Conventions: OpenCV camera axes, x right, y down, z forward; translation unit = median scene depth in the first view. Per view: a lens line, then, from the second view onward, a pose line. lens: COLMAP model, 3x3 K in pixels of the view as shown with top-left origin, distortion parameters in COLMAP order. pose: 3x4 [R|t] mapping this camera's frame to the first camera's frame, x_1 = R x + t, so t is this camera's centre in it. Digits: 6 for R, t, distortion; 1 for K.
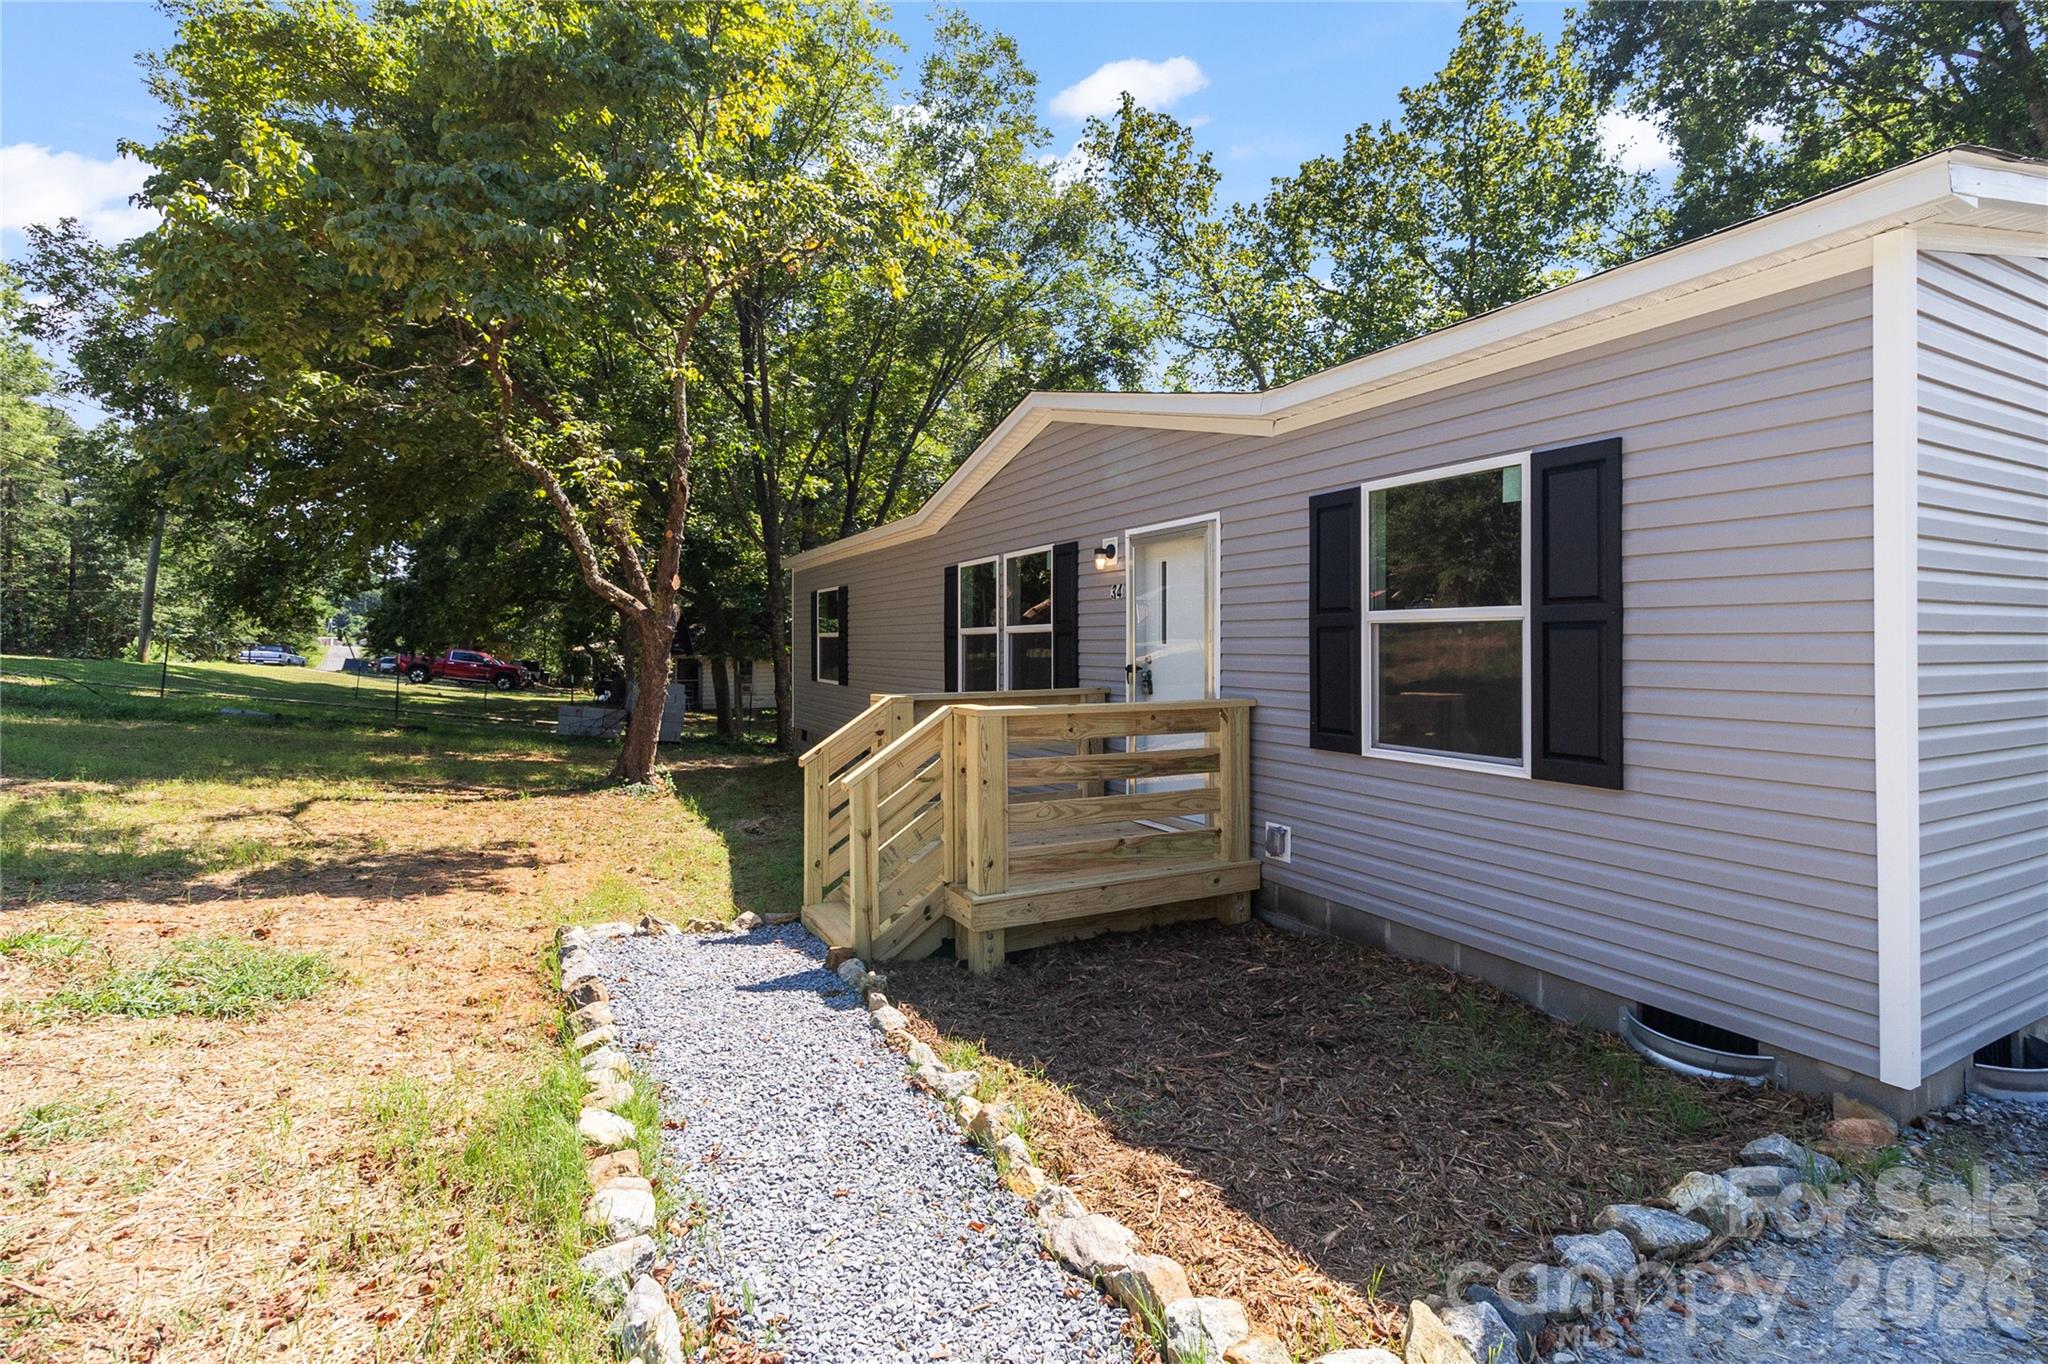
lens RADIAL K [[944.2, 0, 1047.3], [0, 944.2, 643.3], [0, 0, 1]] dist [0.000414, 0.000131]
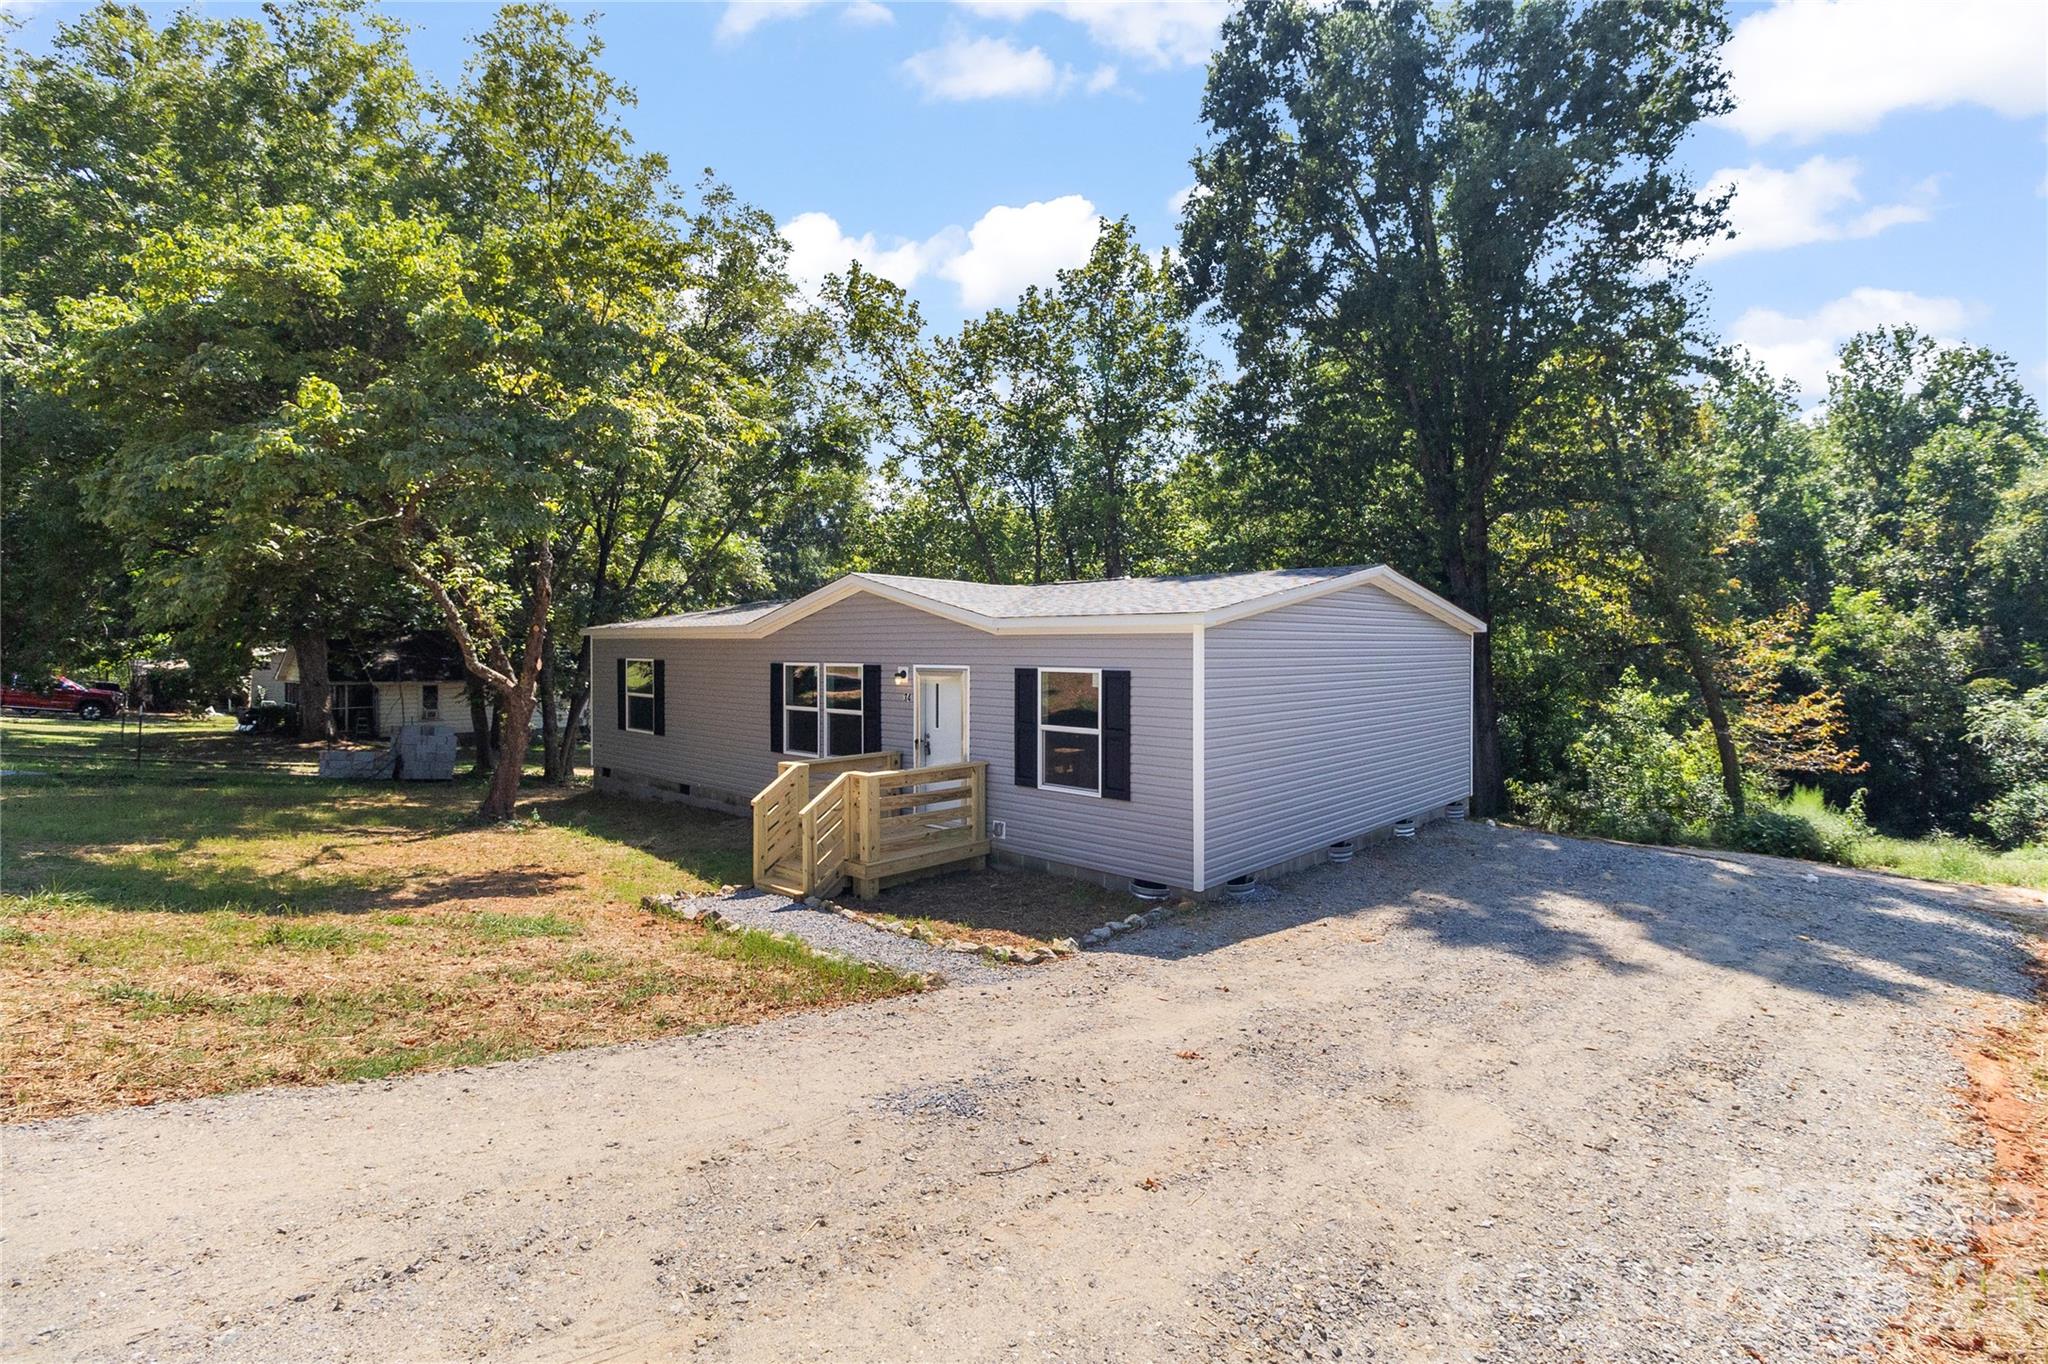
lens RADIAL K [[944.2, 0, 1047.3], [0, 944.2, 643.3], [0, 0, 1]] dist [0.000414, 0.000131]
pose [[0.940645, 0.005130, 0.339352, -0.285387], [-0.004598, 0.999987, -0.002373, -0.154183], [-0.339360, 0.000672, 0.940656, -0.781482]]
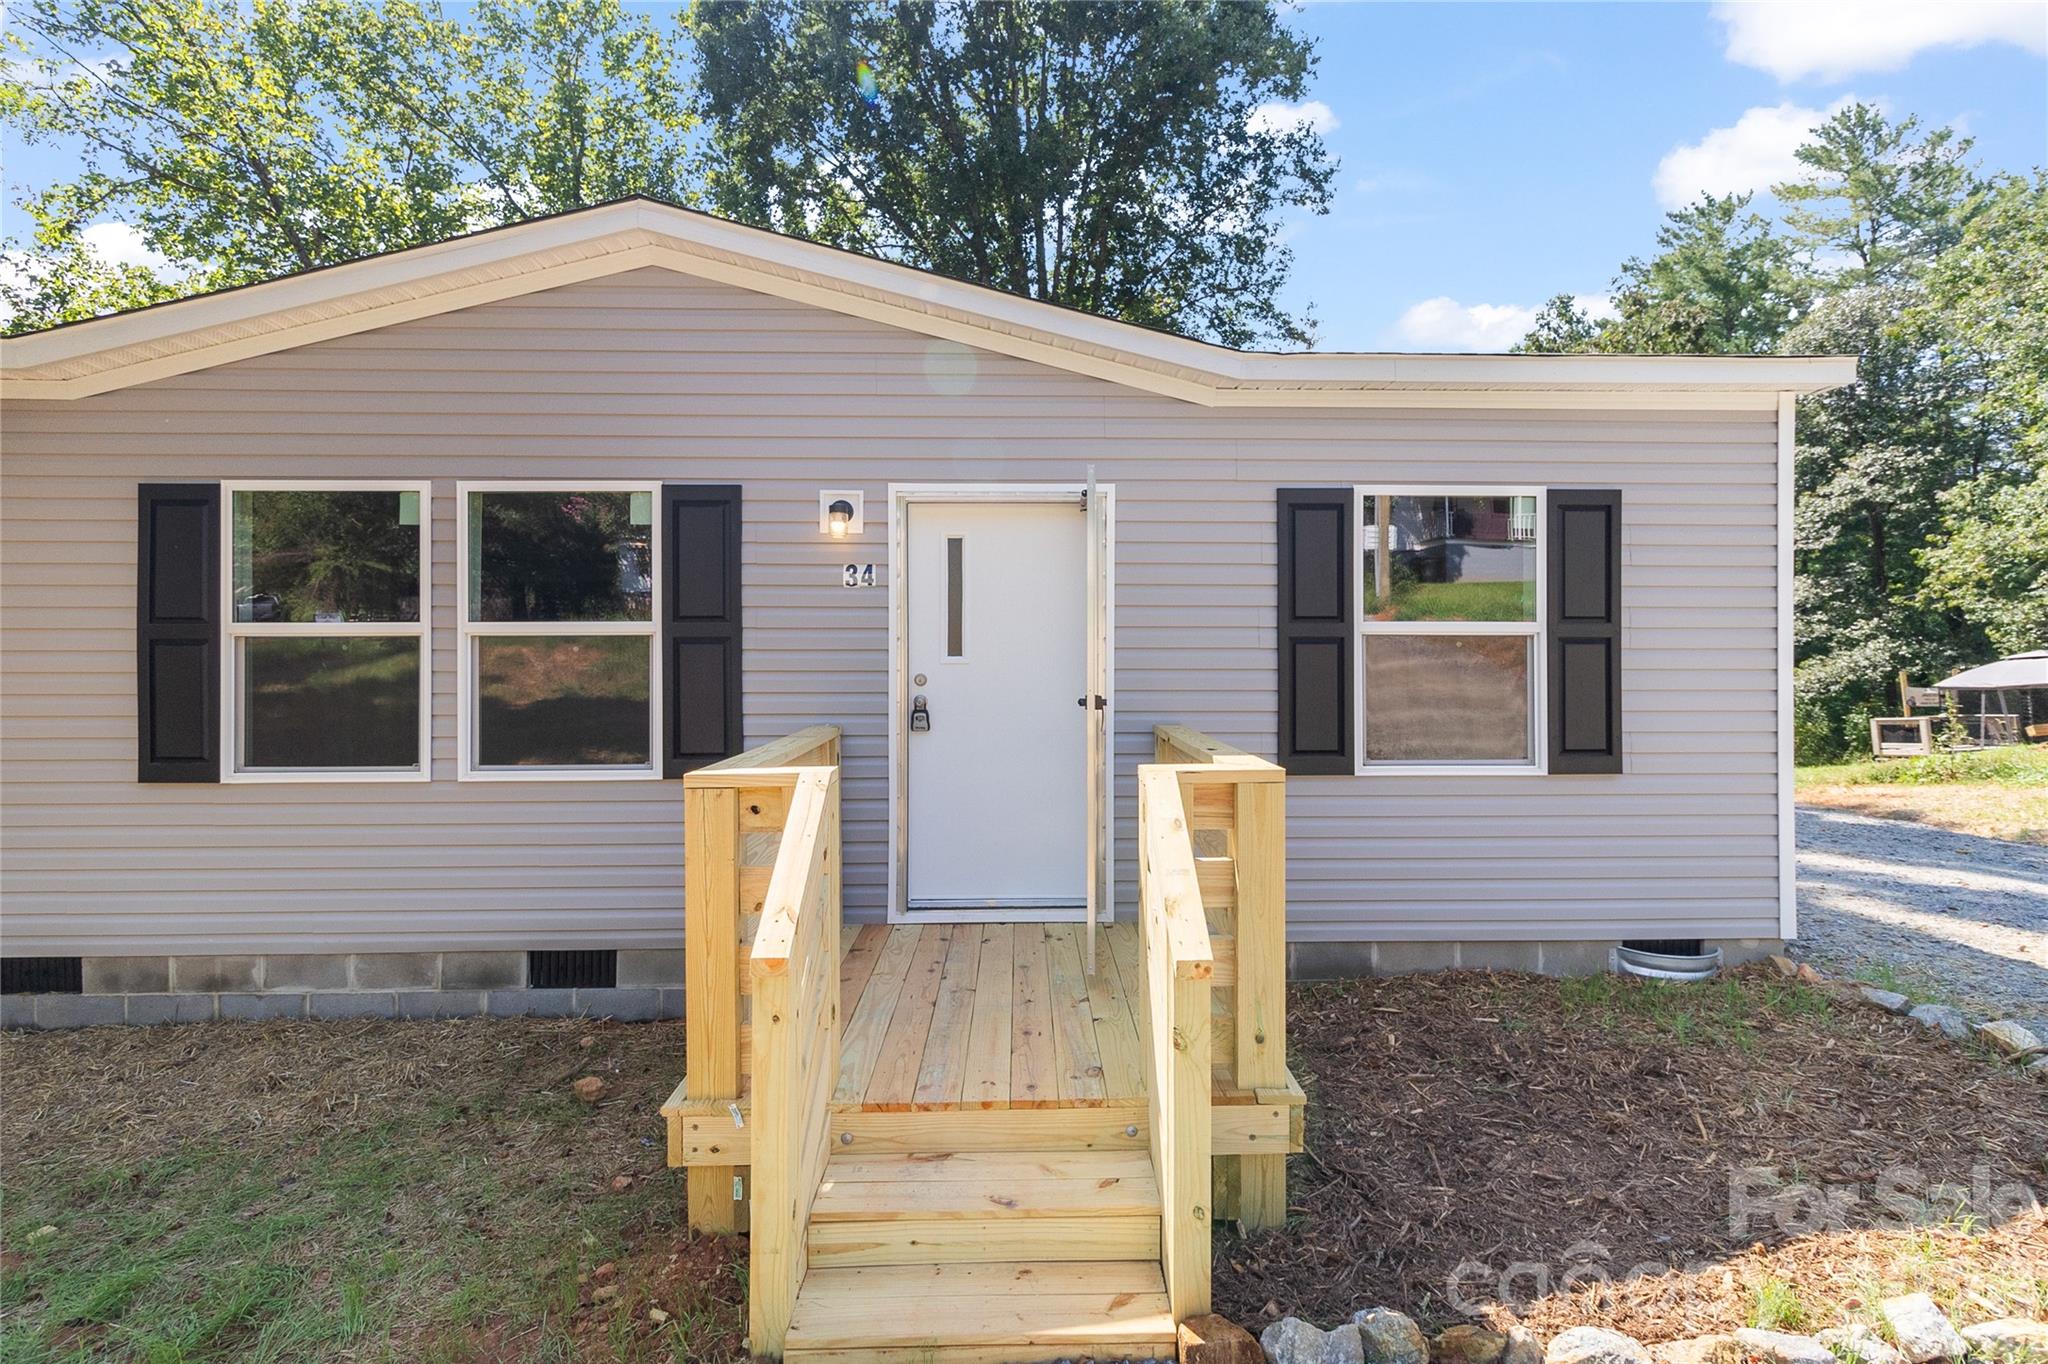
lens RADIAL K [[782.7, 0, 1028.1], [0, 782.7, 649.7], [0, 0, 1]] dist [0.002598, 0.000459]
pose [[0.447102, 0.007878, 0.894448, -0.351418], [-0.000369, 0.999963, -0.008623, 0.000648], [-0.894483, 0.003525, 0.447088, 0.652560]]
